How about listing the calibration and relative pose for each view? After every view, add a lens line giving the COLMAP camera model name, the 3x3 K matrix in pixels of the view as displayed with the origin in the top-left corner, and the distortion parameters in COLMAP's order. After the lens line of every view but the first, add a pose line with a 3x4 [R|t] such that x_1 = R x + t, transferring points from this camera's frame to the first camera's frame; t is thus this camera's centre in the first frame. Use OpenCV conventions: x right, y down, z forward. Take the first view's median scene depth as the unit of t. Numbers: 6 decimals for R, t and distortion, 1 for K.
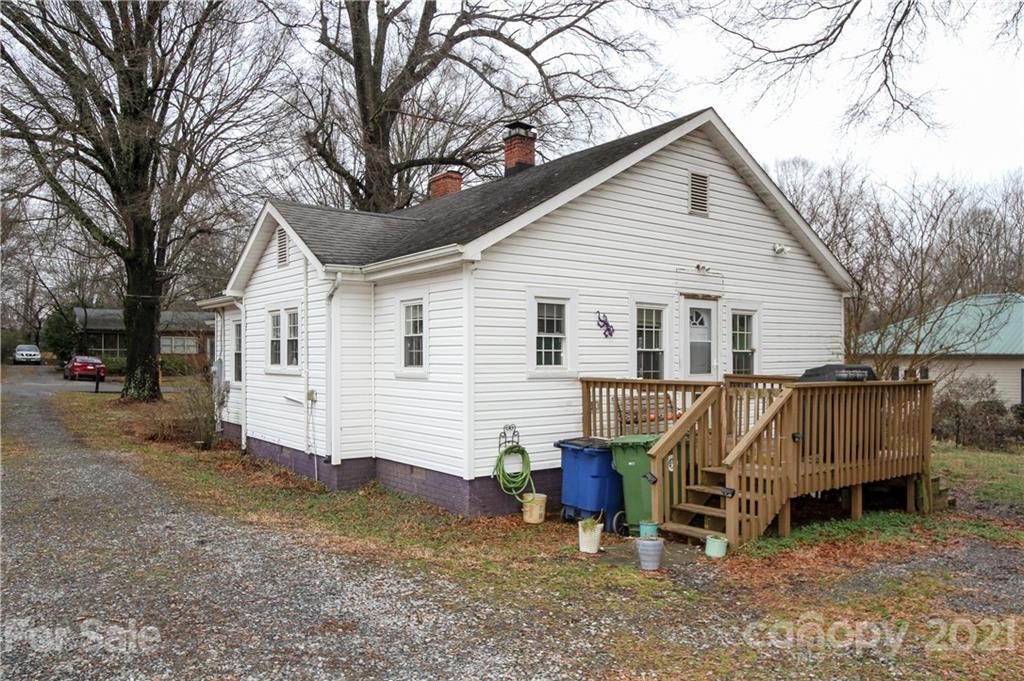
lens RADIAL K [[740.4, 0, 515.7], [0, 740.4, 353.6], [0, 0, 1]] dist [-0.010568, 0.007053]
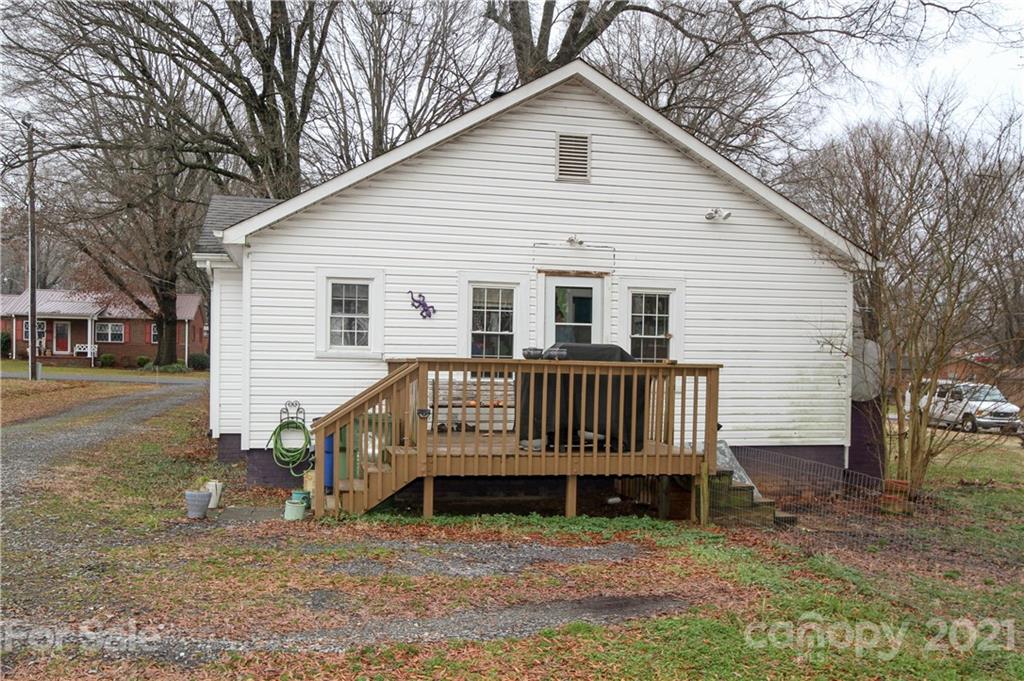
lens RADIAL K [[896.5, 0, 511.9], [0, 896.5, 365.9], [0, 0, 1]] dist [0.001568, 0.000430]
pose [[0.902071, 0.014236, -0.431352, 0.687750], [-0.013561, 0.999897, 0.004641, 0.031005], [0.431374, 0.001663, 0.902172, 0.001975]]
